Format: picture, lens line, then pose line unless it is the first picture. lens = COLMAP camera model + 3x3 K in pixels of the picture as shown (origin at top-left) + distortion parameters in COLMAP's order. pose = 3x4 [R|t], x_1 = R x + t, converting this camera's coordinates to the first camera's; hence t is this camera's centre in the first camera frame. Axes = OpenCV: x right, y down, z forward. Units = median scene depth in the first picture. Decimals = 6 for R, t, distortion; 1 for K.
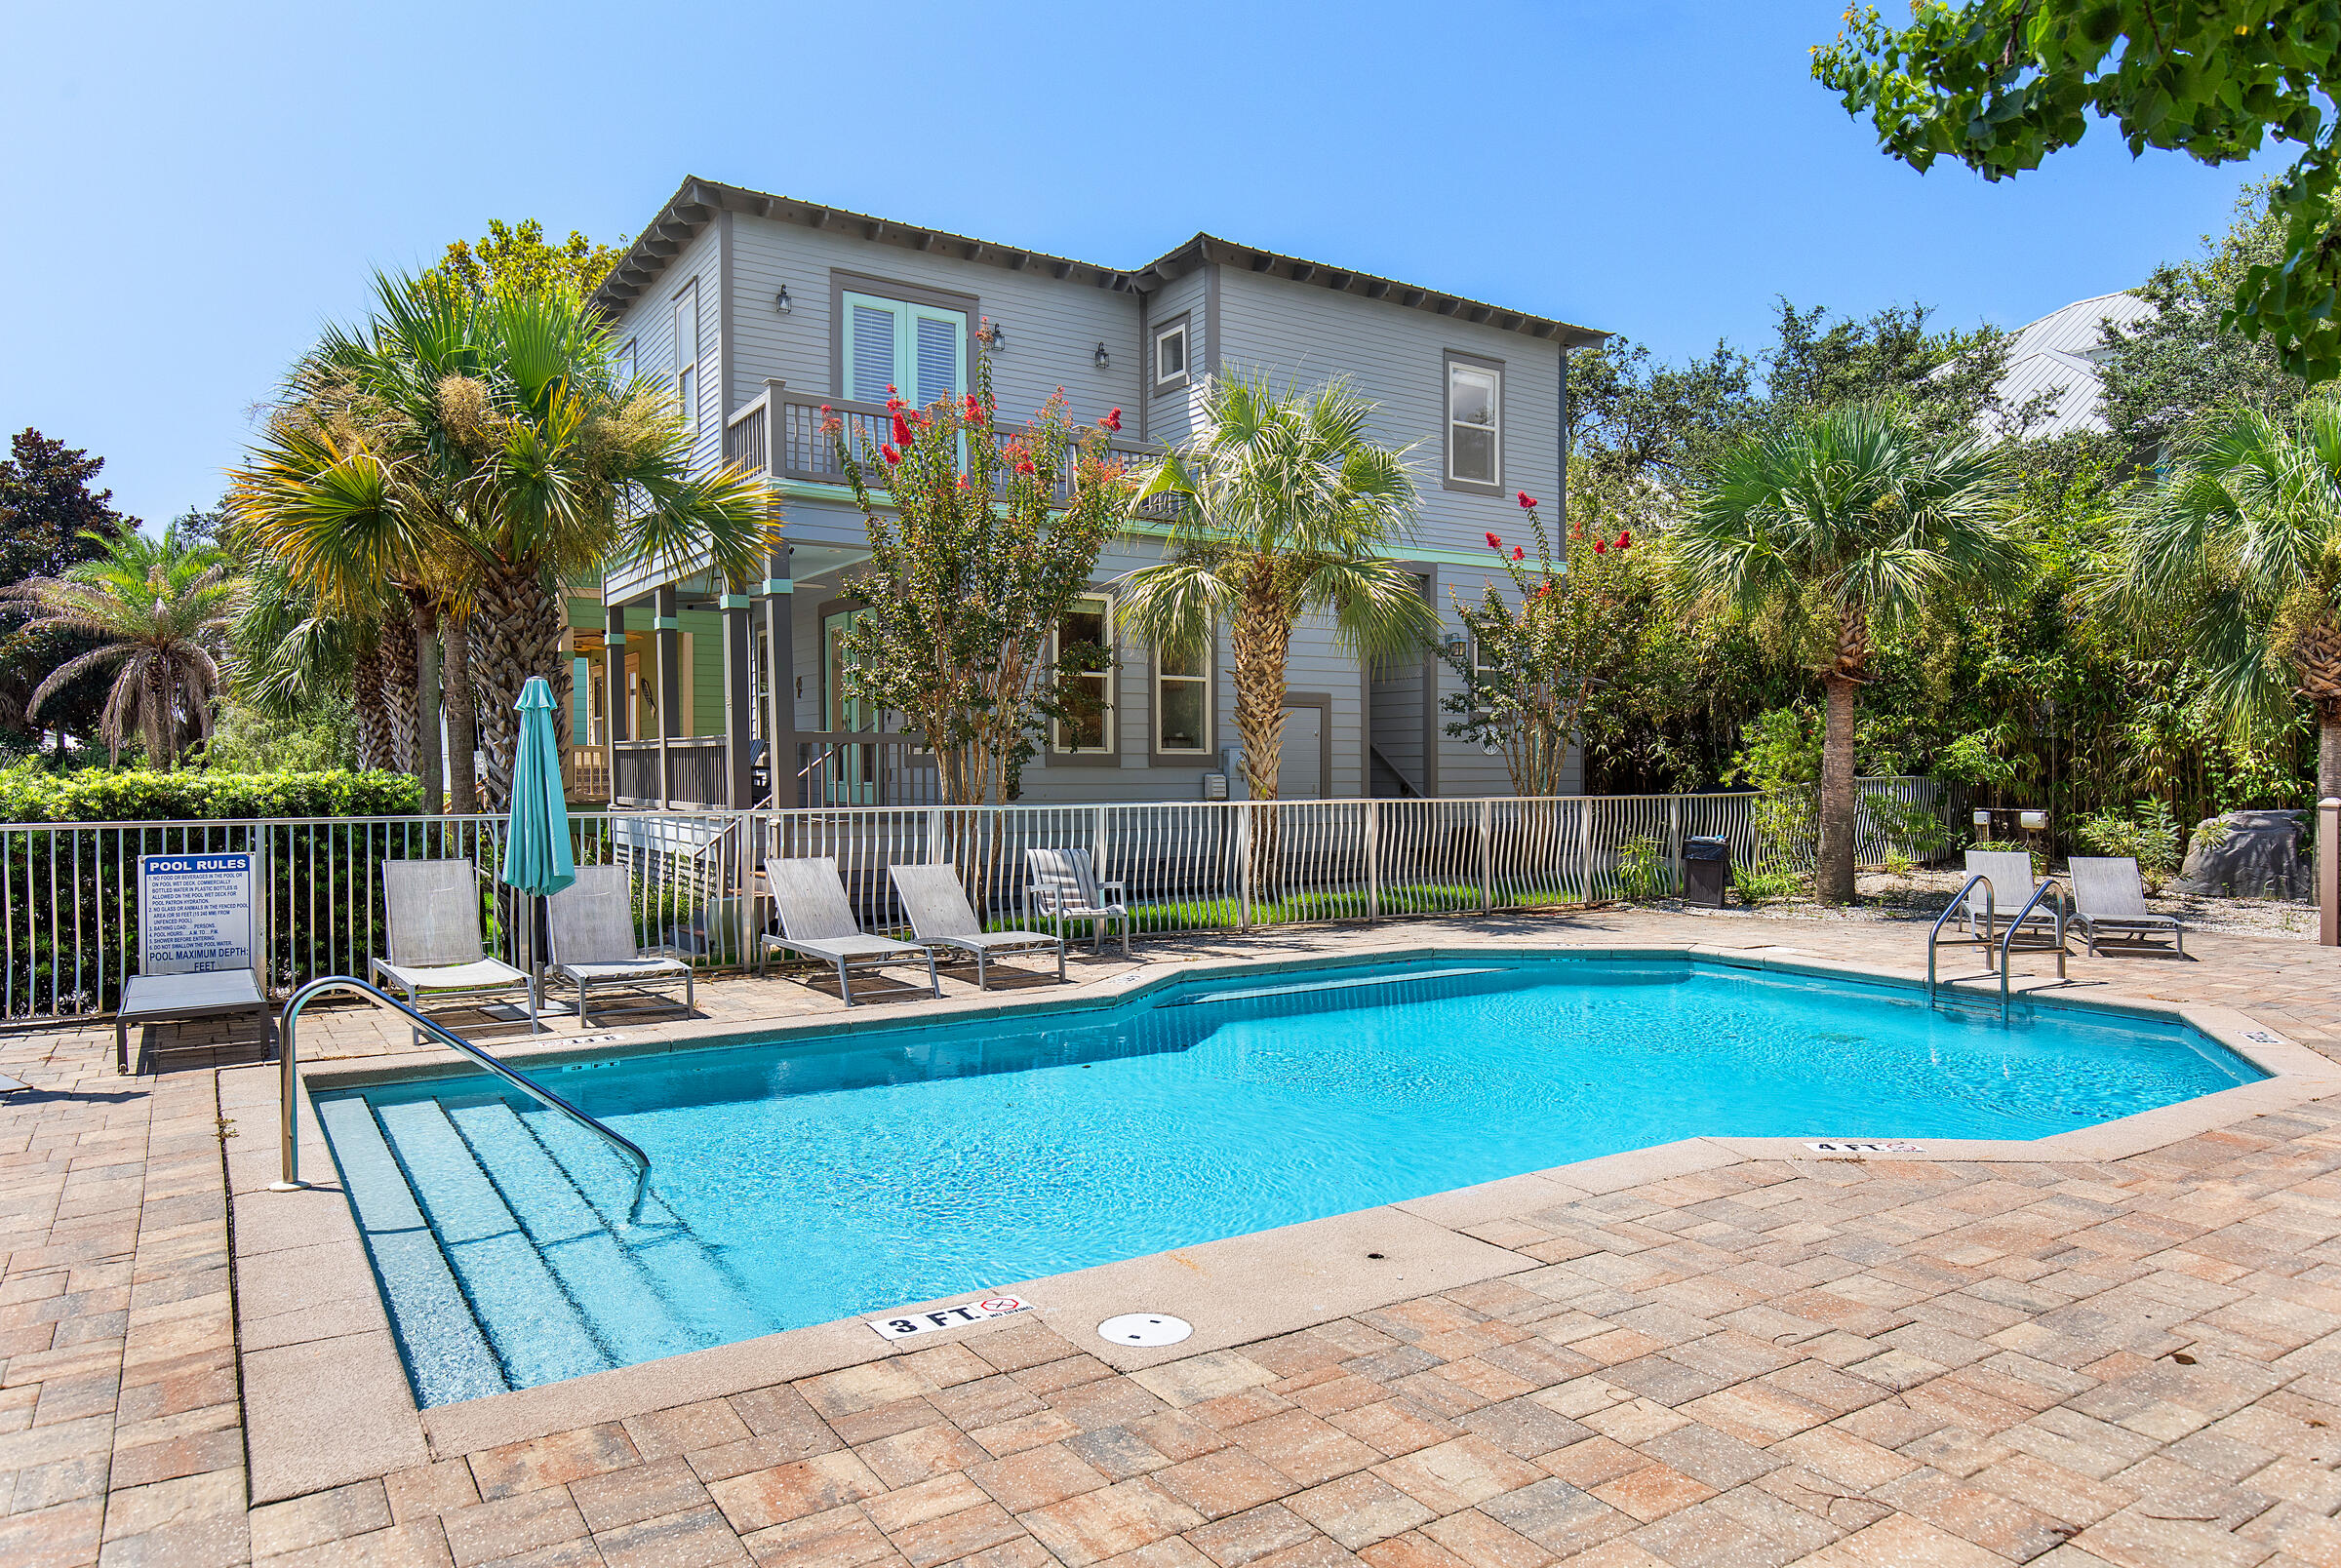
lens RADIAL K [[1476.7, 0, 1178.7], [0, 1476.7, 762.2], [0, 0, 1]] dist [0.003611, 0.000604]
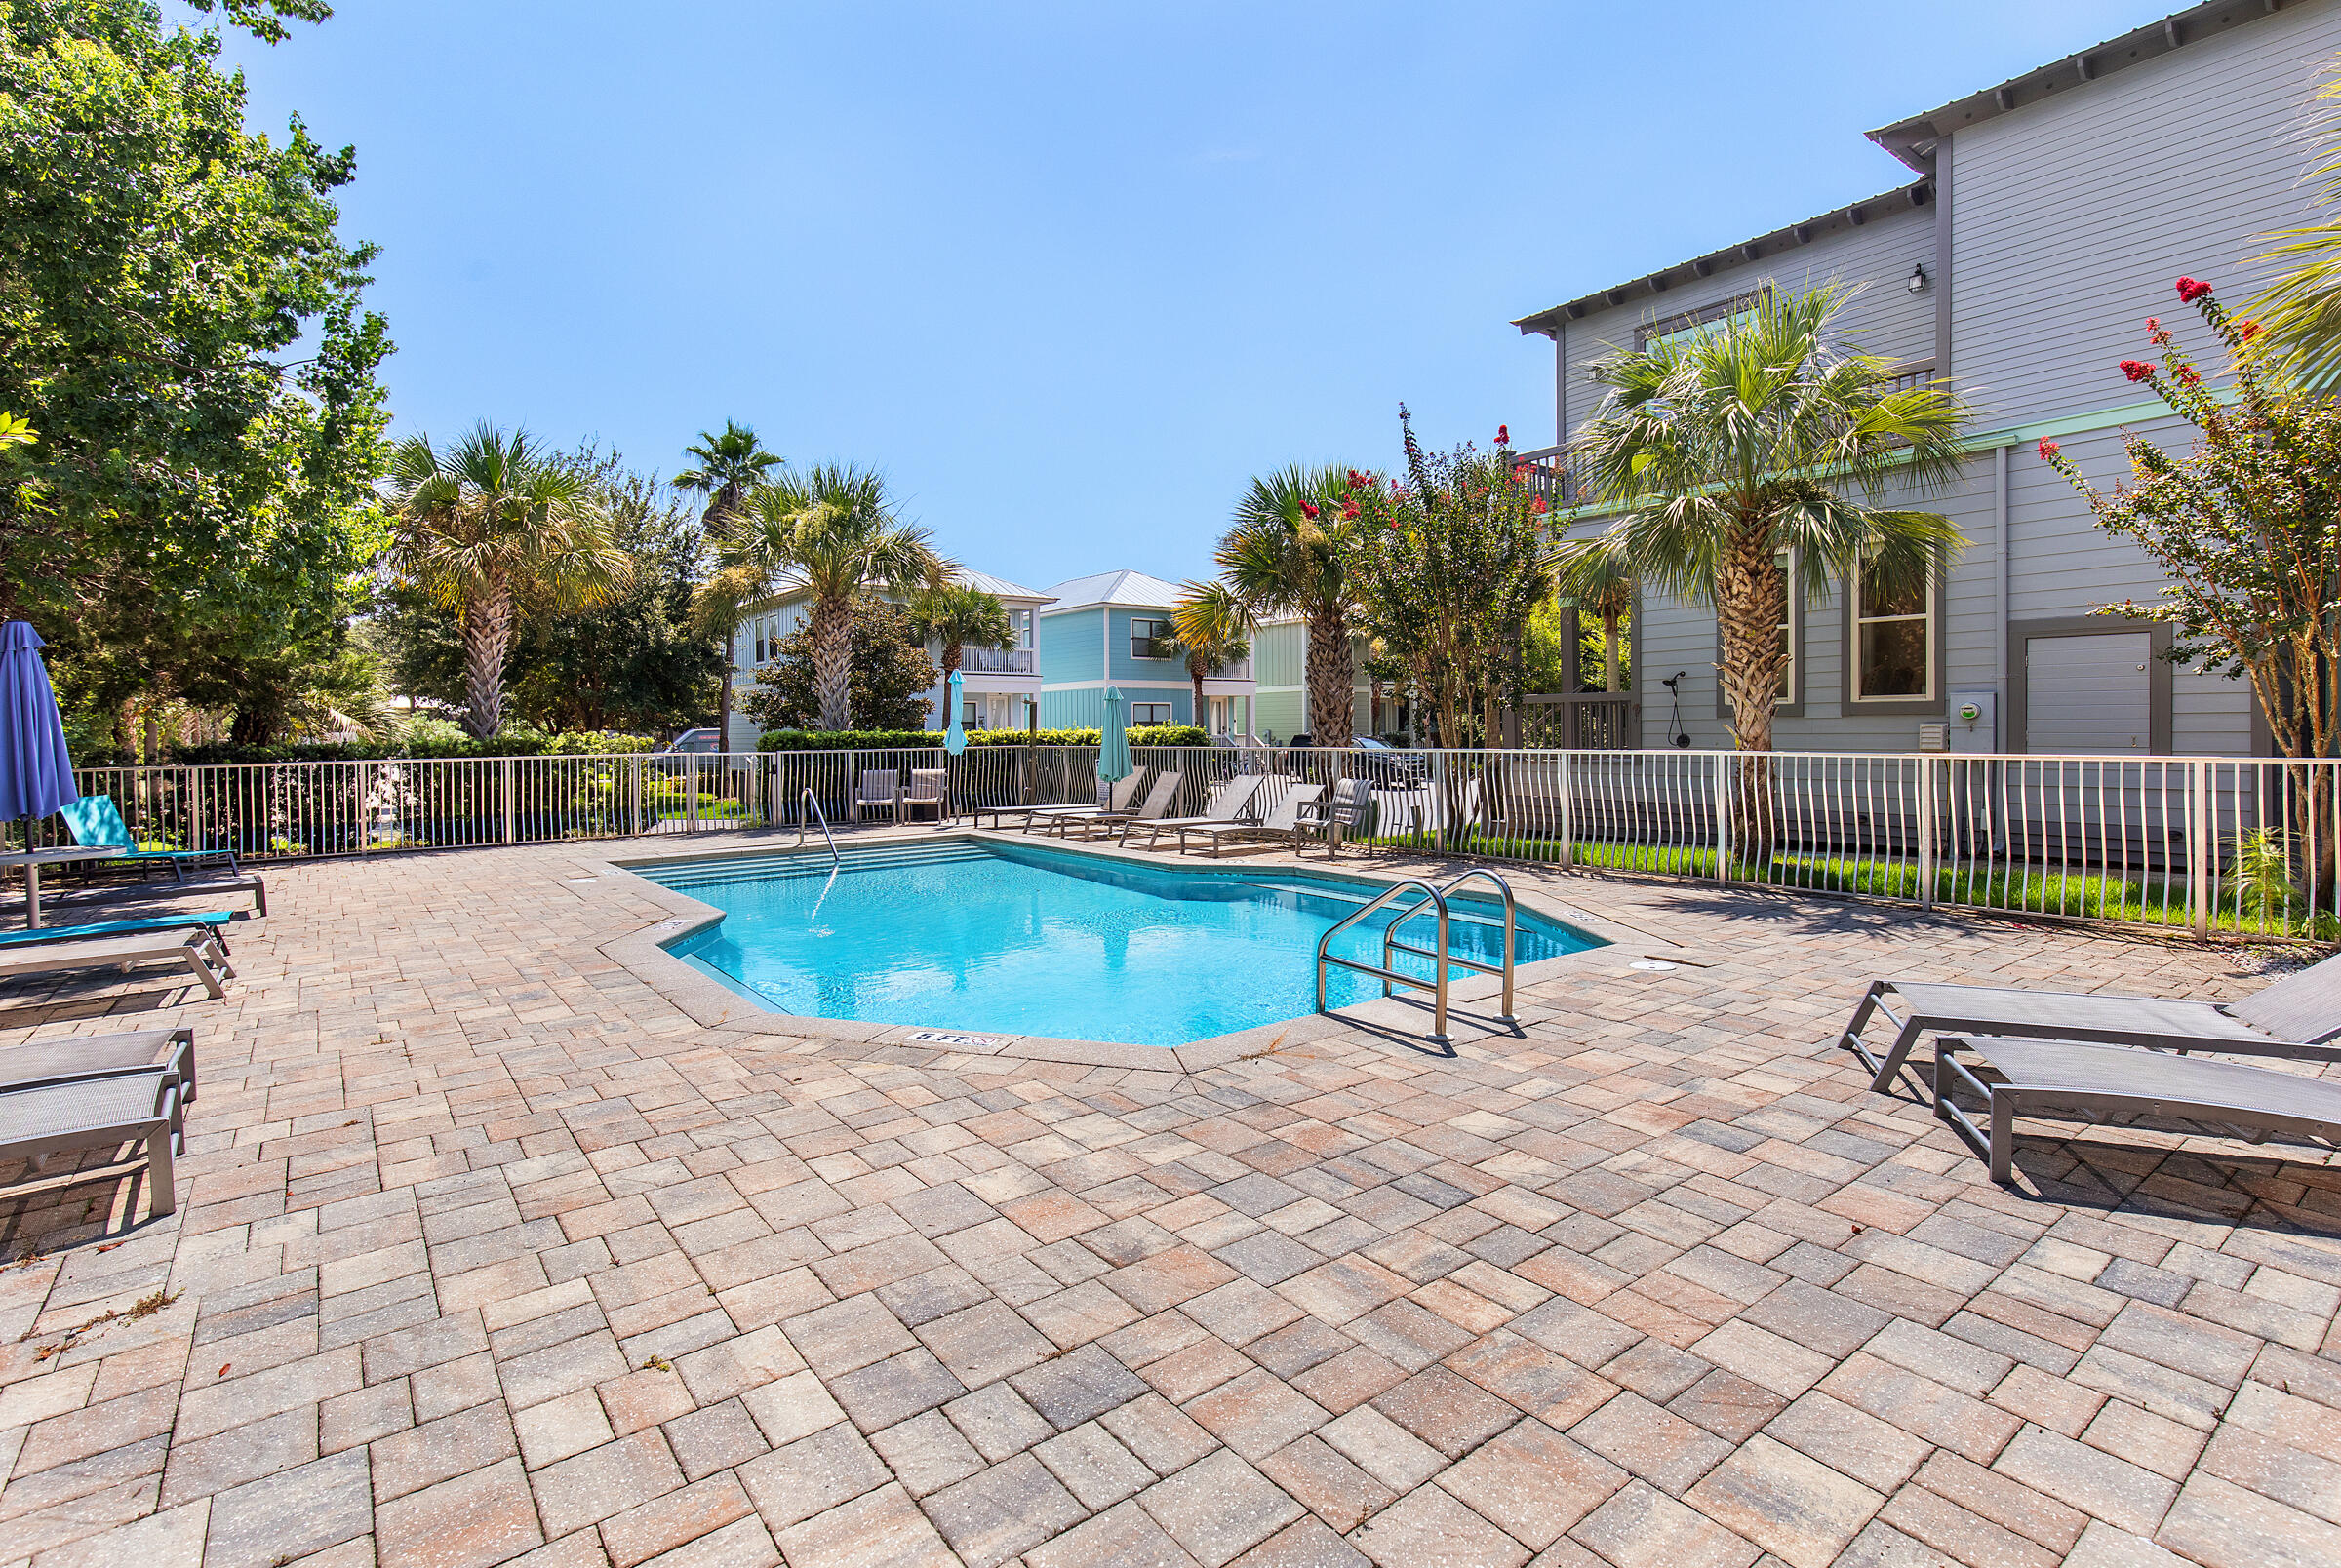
lens RADIAL K [[1078.7, 0, 1164.2], [0, 1078.7, 731.2], [0, 0, 1]] dist [0.008242, -0.000558]
pose [[0.061433, 0.002415, -0.998108, 0.638758], [0.015441, 0.999875, 0.003370, 0.003789], [0.997992, -0.015619, 0.061388, 0.501645]]
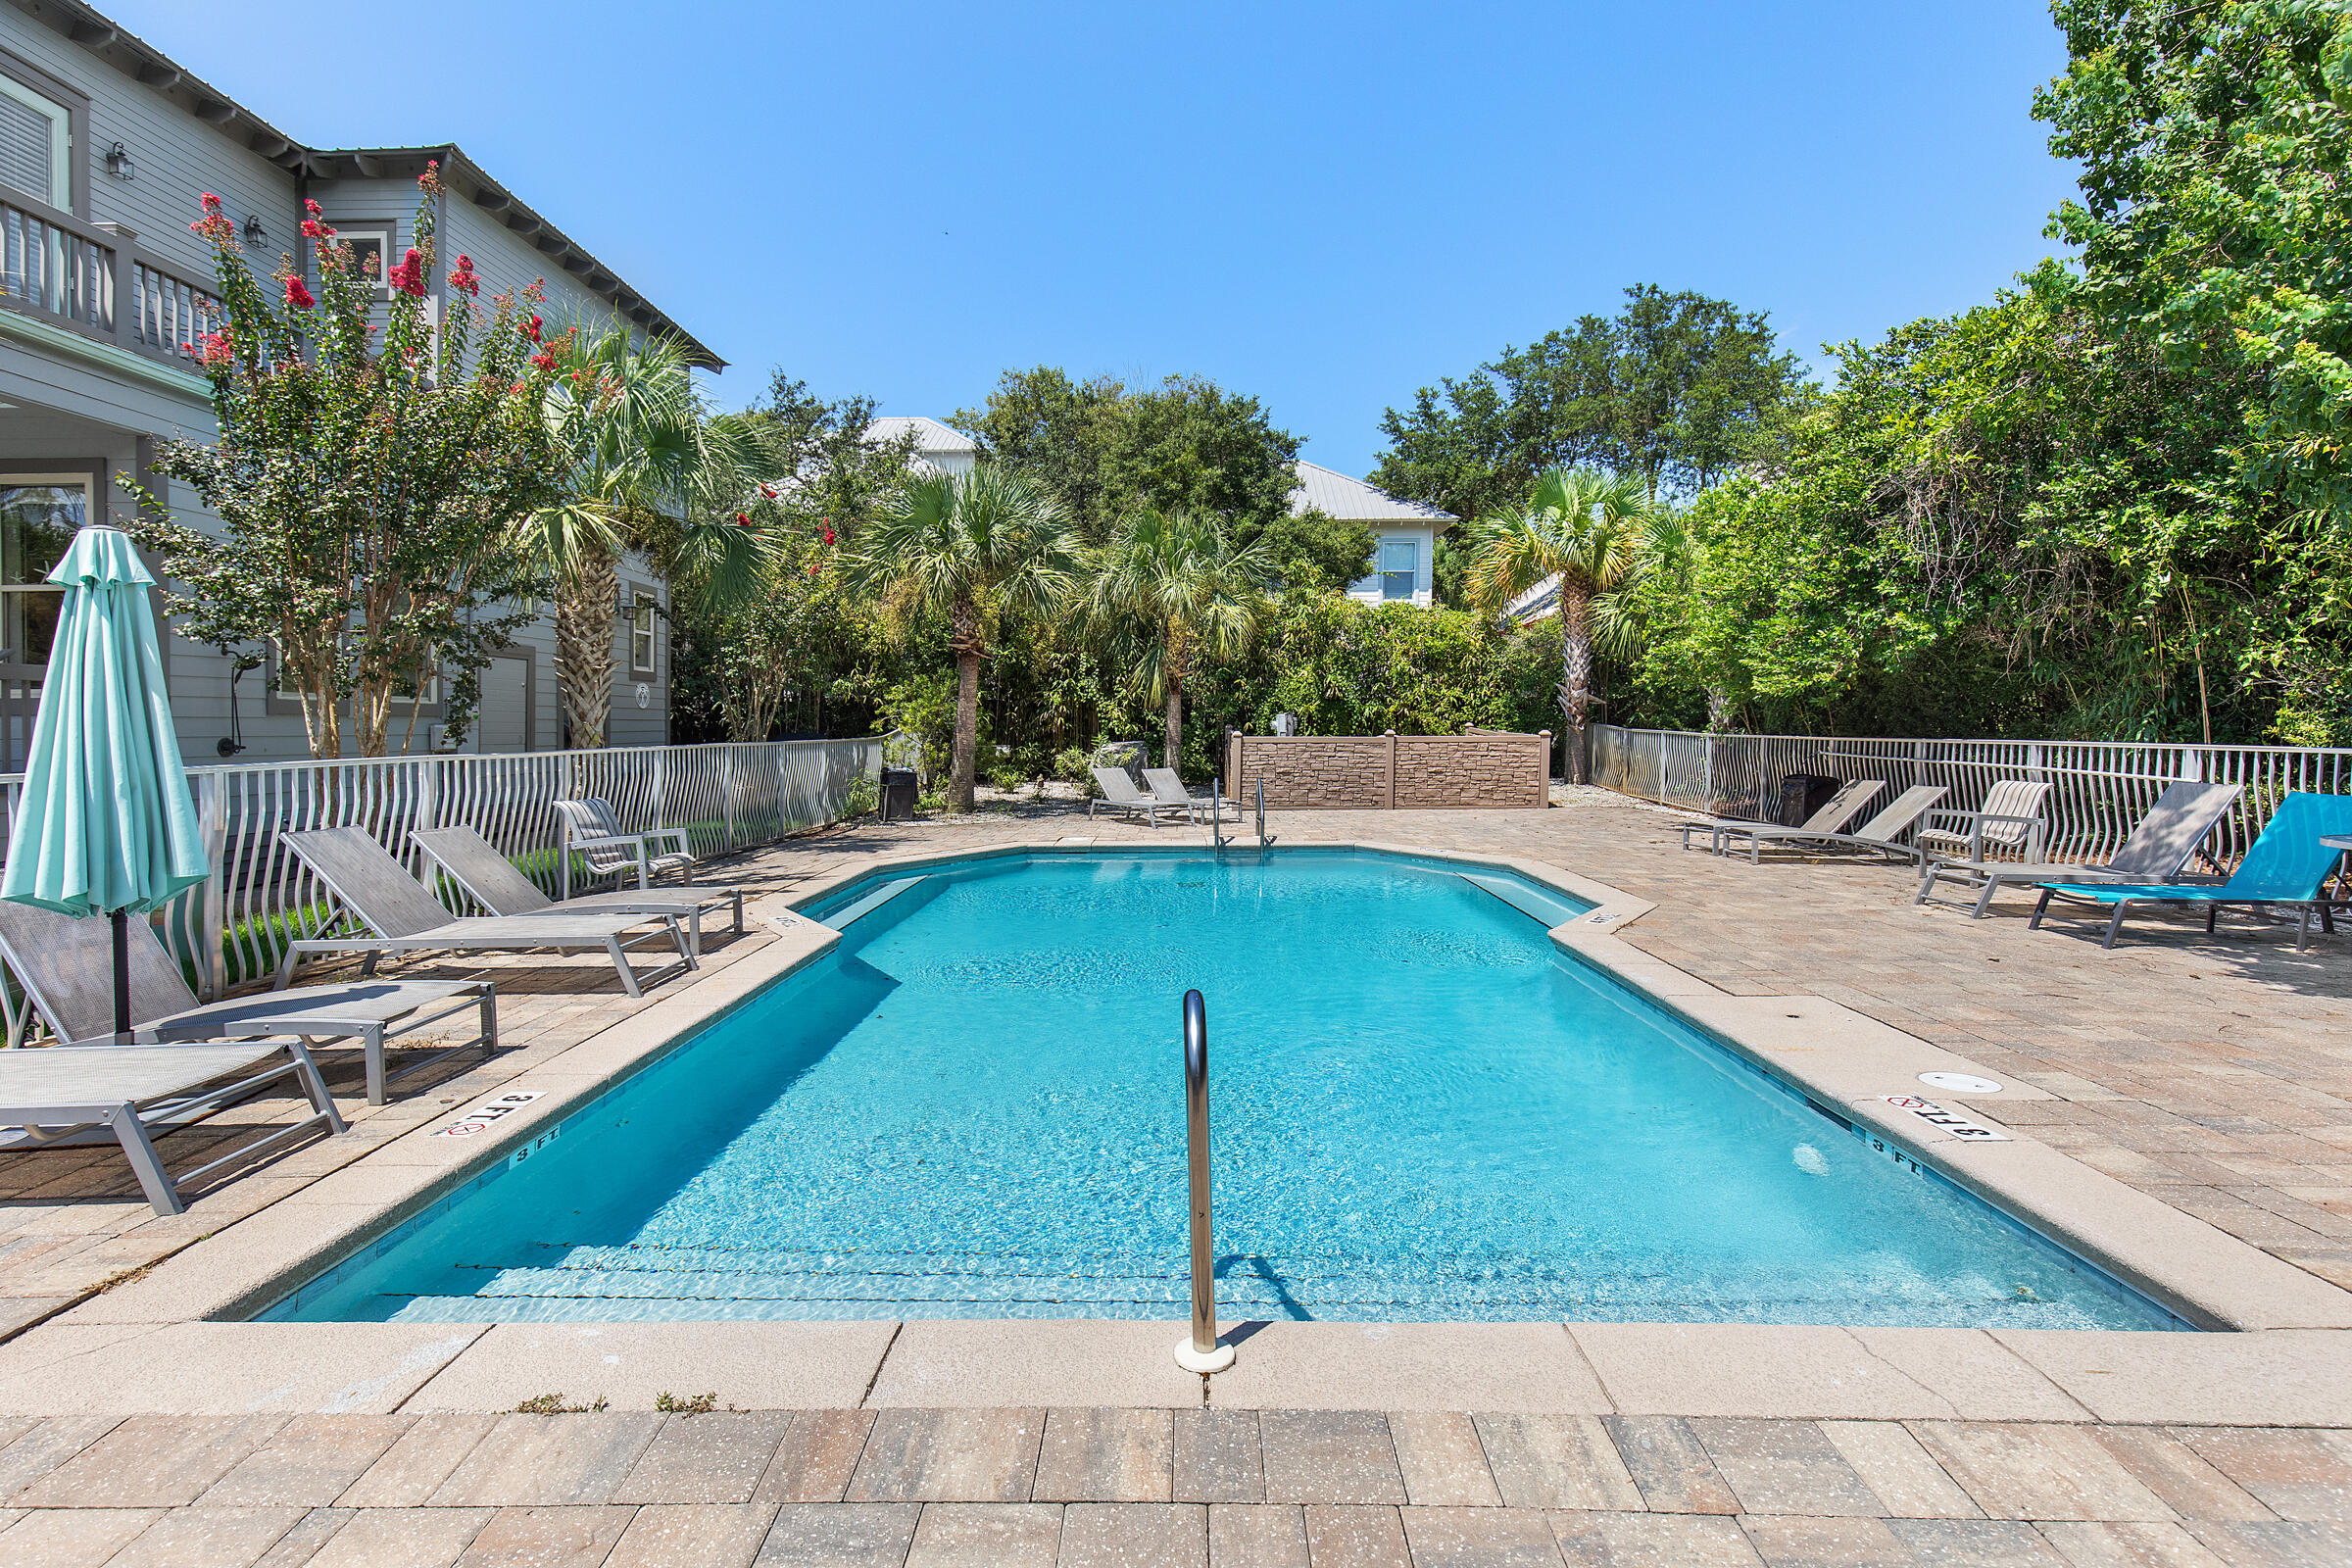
lens RADIAL K [[1084.0, 0, 1169.7], [0, 1084.0, 730.9], [0, 0, 1]] dist [0.008242, -0.000558]
pose [[0.573081, -0.010306, 0.819434, -0.283802], [0.006357, 0.999947, 0.008131, 0.009401], [-0.819474, 0.000550, 0.573116, 0.226302]]
